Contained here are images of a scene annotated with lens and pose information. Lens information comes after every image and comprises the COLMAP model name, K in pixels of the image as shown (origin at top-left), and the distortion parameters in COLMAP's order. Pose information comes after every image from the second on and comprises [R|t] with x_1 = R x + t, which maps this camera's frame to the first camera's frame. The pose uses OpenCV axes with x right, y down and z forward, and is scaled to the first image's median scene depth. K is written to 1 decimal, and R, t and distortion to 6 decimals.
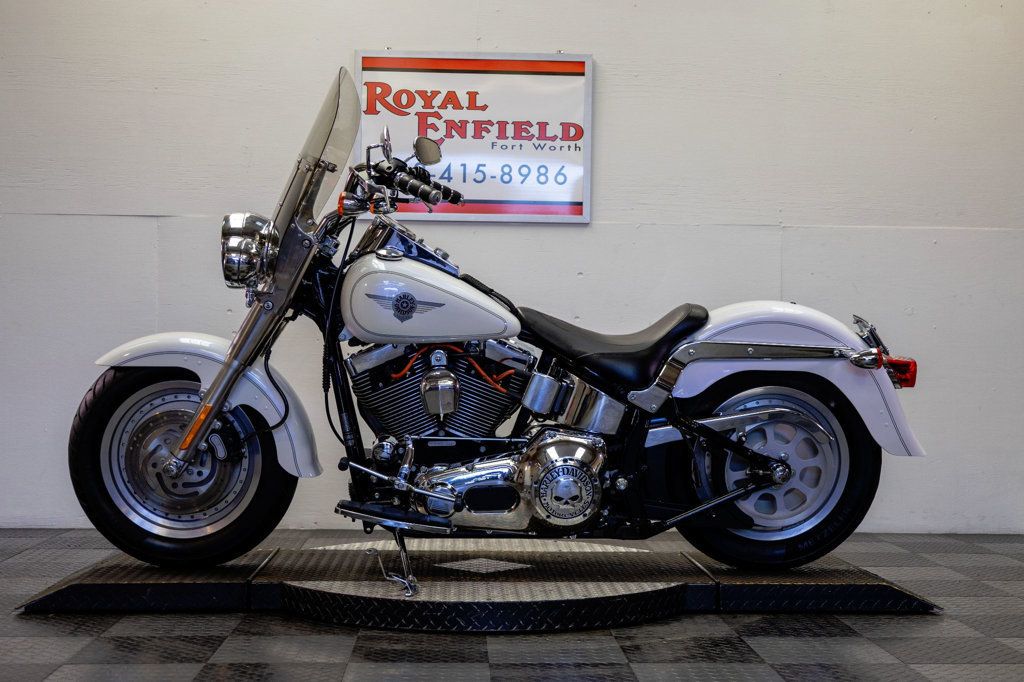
lens RADIAL K [[1435.6, 0, 510.7], [0, 1435.6, 329.6], [0, 0, 1]] dist [0.030401, -0.039573]
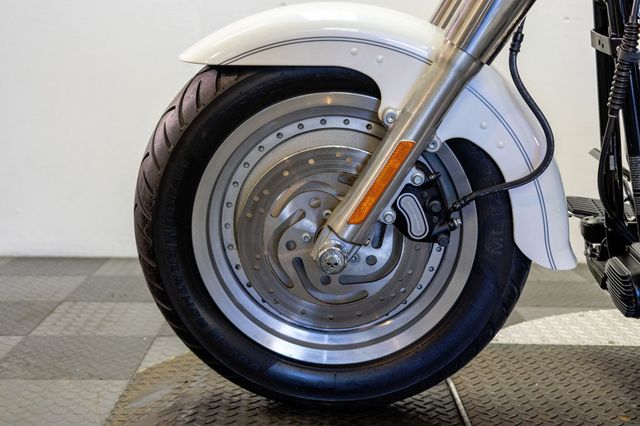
lens RADIAL K [[897.2, 0, 319.2], [0, 897.2, 205.9], [0, 0, 1]] dist [0.030401, -0.039573]
pose [[0.999569, 0.006650, -0.028588, -0.227255], [-0.001743, 0.985724, 0.168359, 0.020861], [0.029300, -0.168237, 0.985311, 0.662458]]
